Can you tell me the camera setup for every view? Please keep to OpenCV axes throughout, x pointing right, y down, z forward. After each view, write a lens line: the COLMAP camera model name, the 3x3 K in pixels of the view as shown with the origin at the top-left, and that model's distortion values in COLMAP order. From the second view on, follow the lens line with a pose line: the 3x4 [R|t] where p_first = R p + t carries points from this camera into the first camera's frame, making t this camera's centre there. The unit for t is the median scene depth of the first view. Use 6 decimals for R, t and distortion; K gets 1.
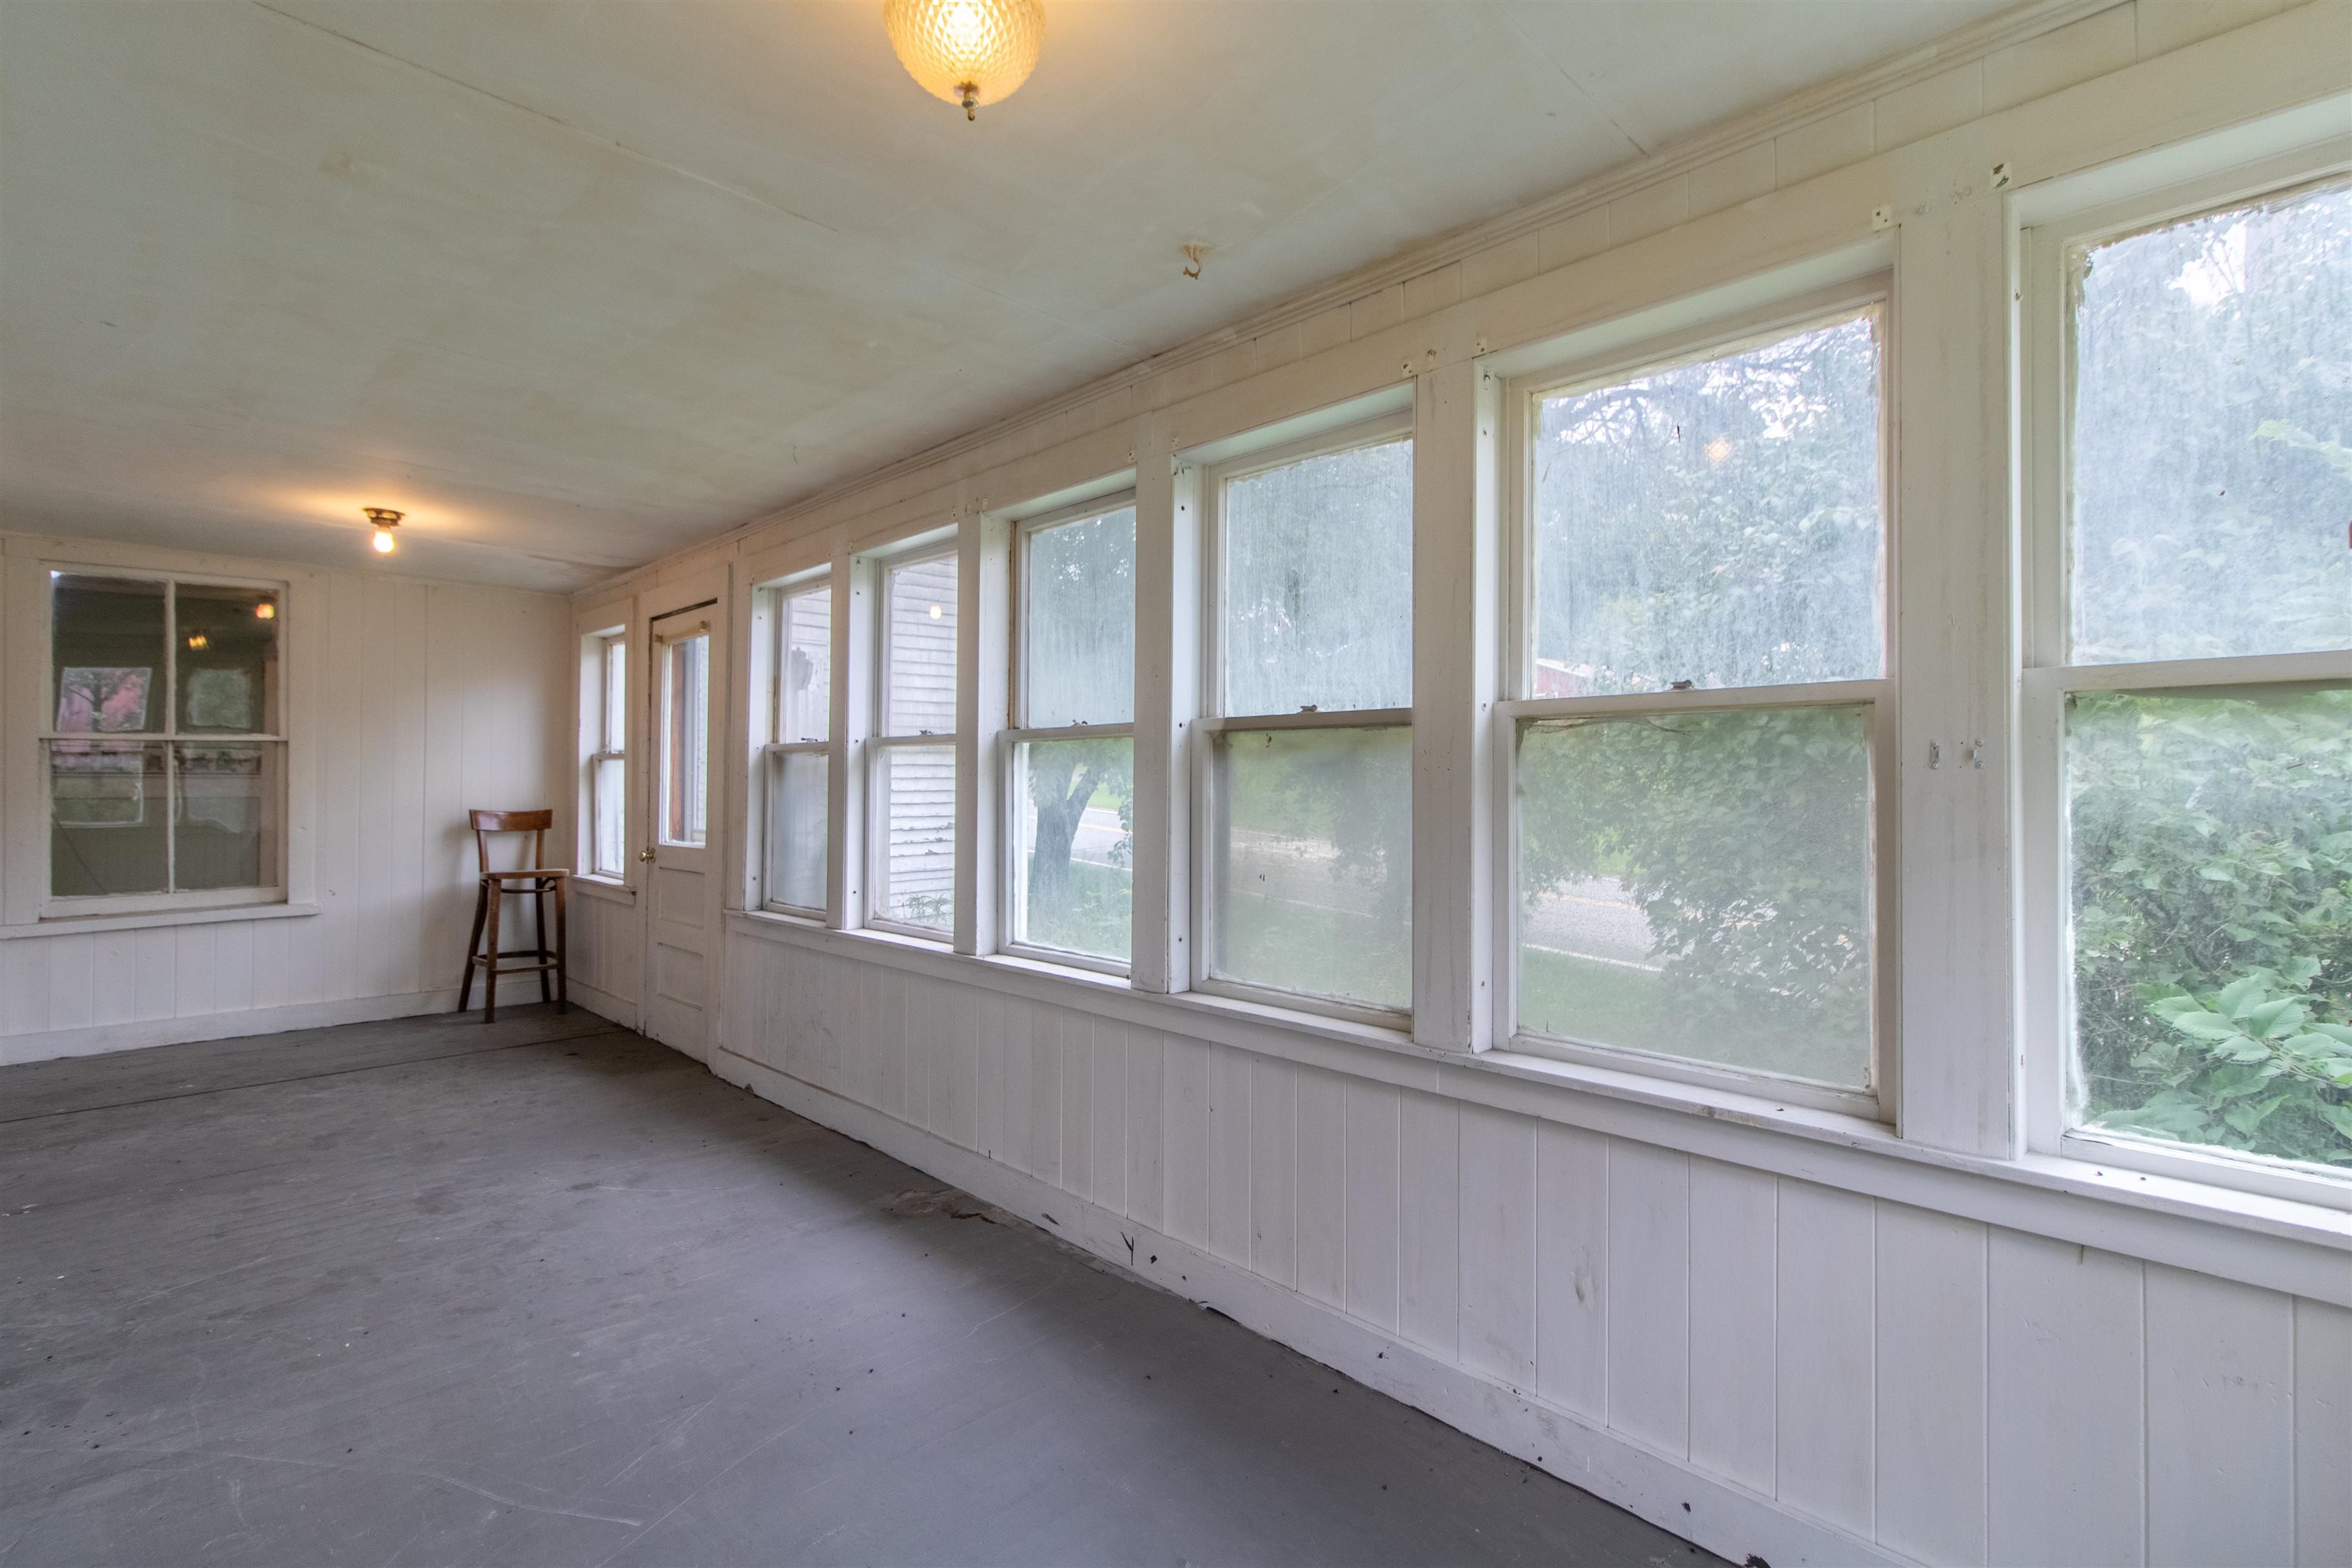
lens RADIAL K [[1104.9, 0, 1174.2], [0, 1104.9, 769.8], [0, 0, 1]] dist [-0.000611, 0.000411]
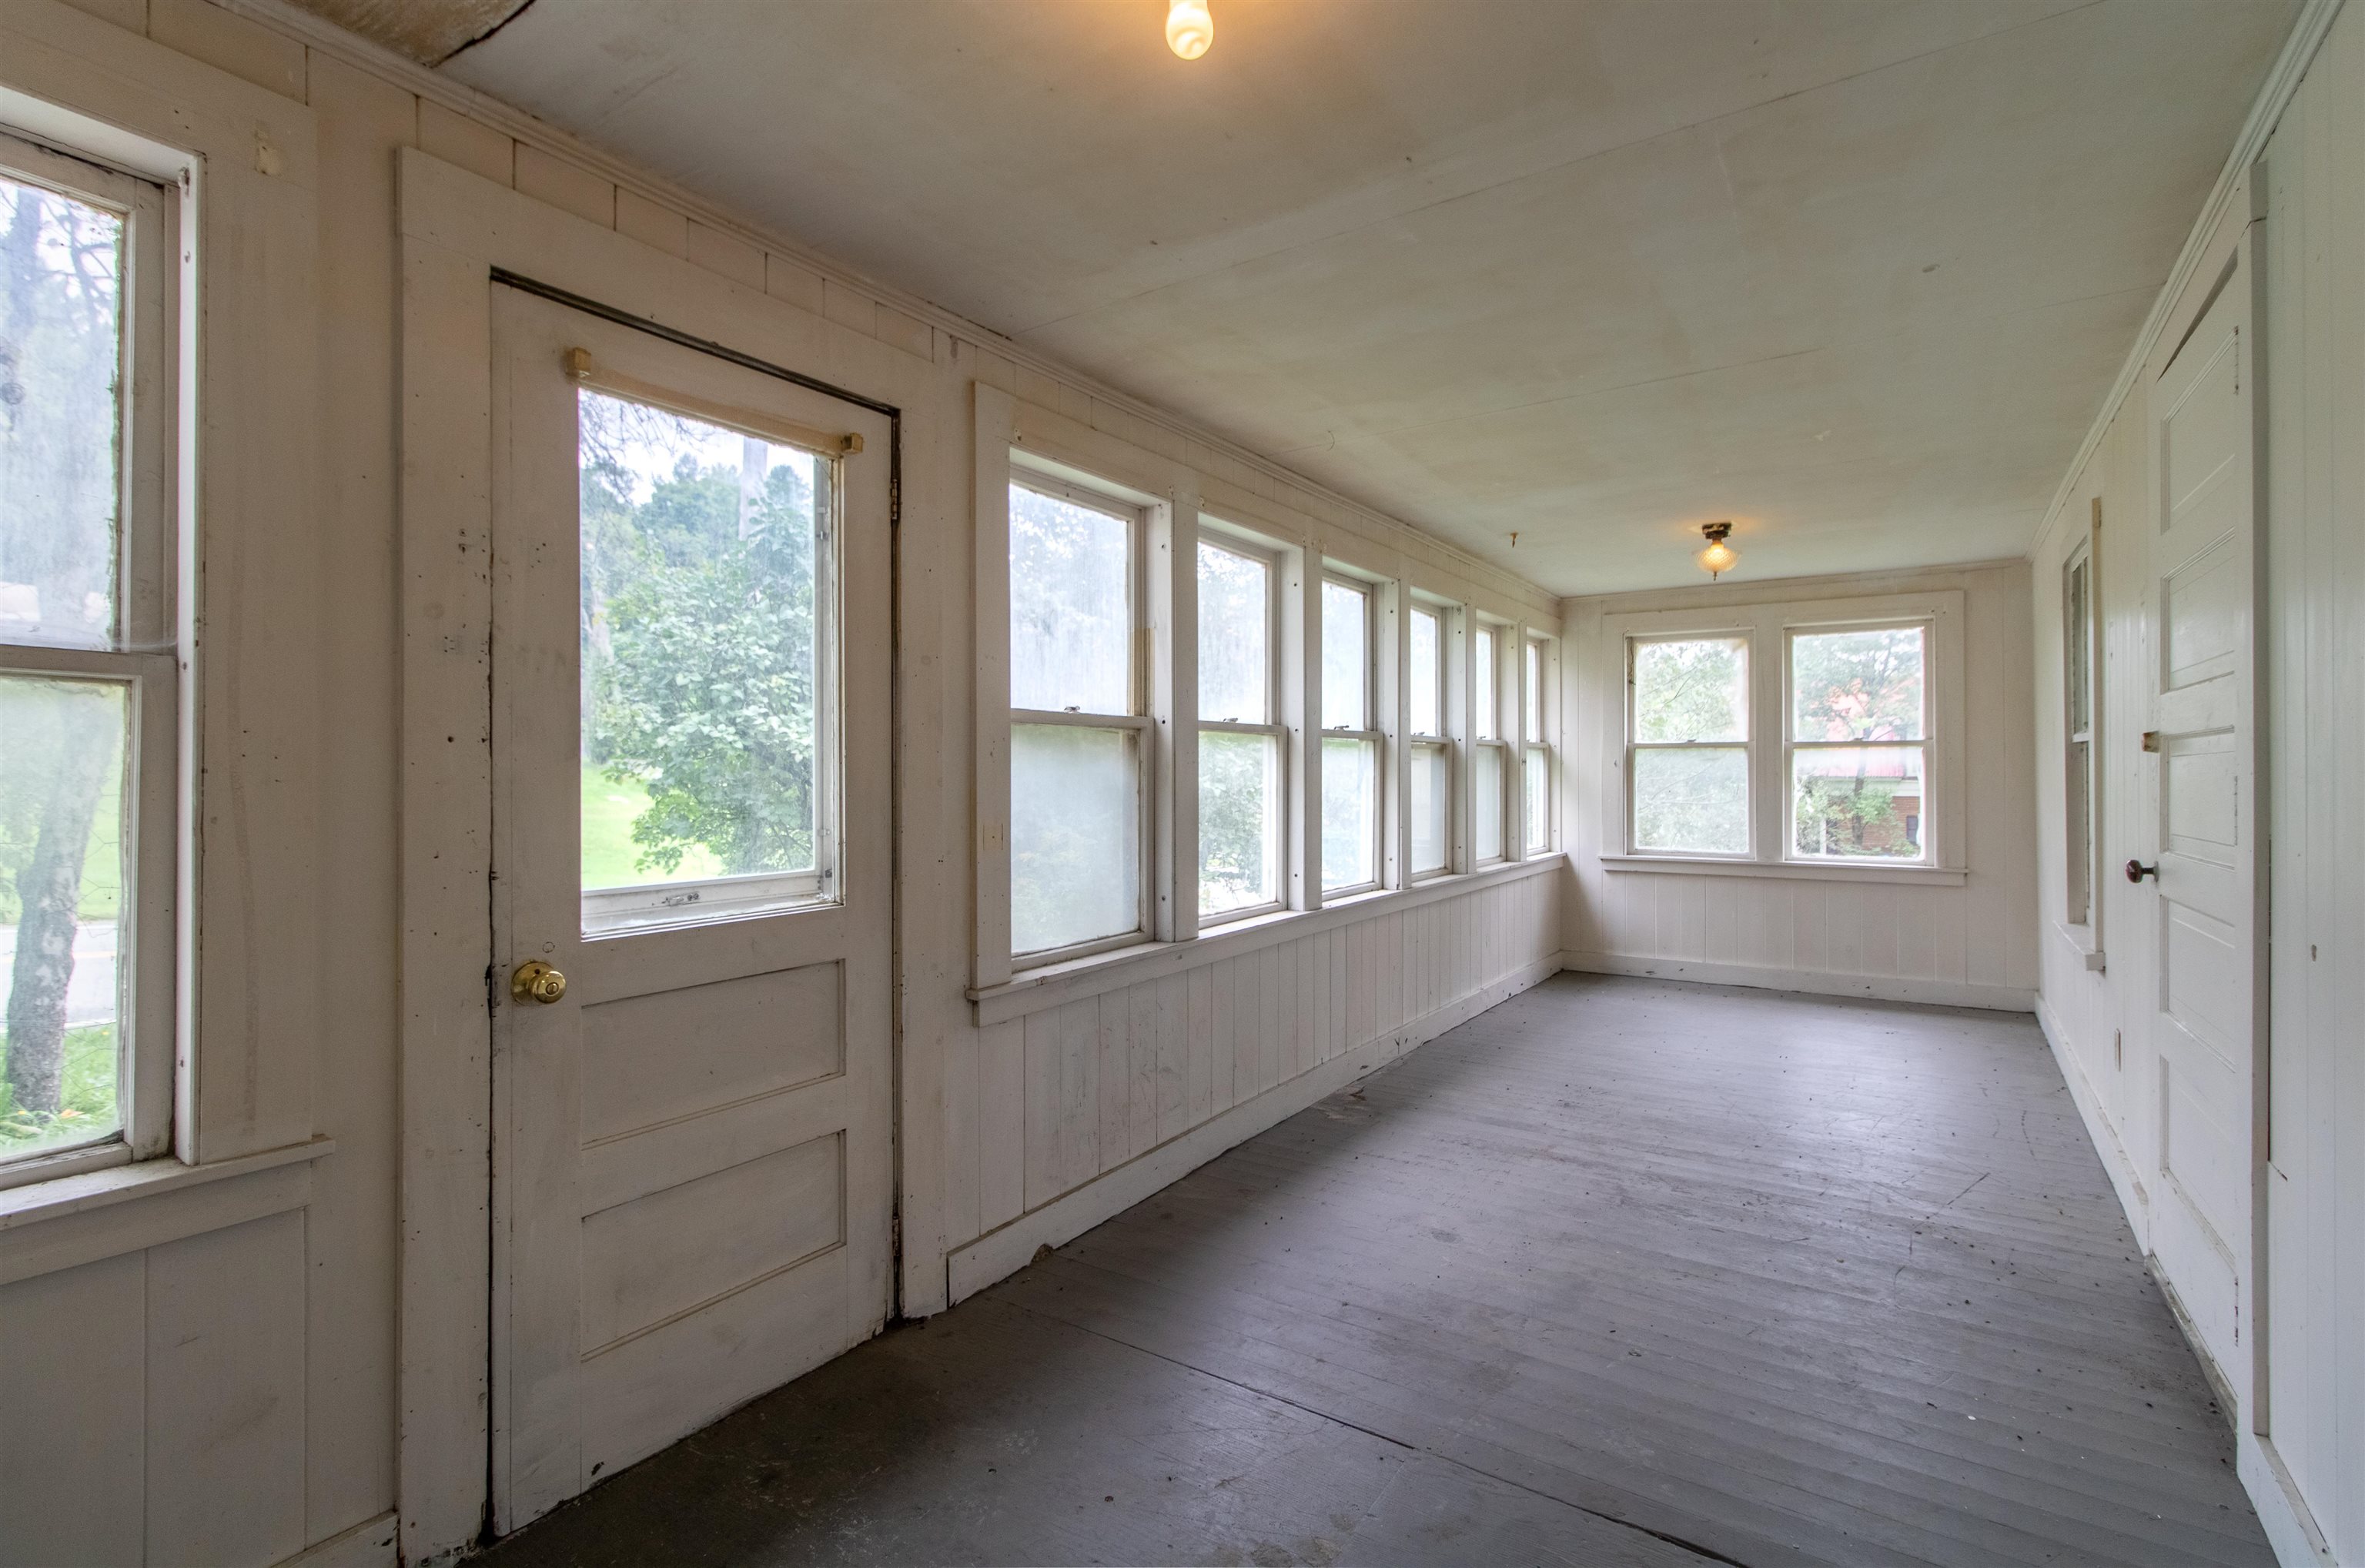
lens RADIAL K [[1088.7, 0, 1191.8], [0, 1088.7, 764.3], [0, 0, 1]] dist [0.001376, 0.000107]
pose [[-0.209293, 0.006641, 0.977831, -1.270967], [-0.009894, 0.999911, -0.008909, 0.018073], [-0.977803, -0.011540, -0.209208, 1.317444]]
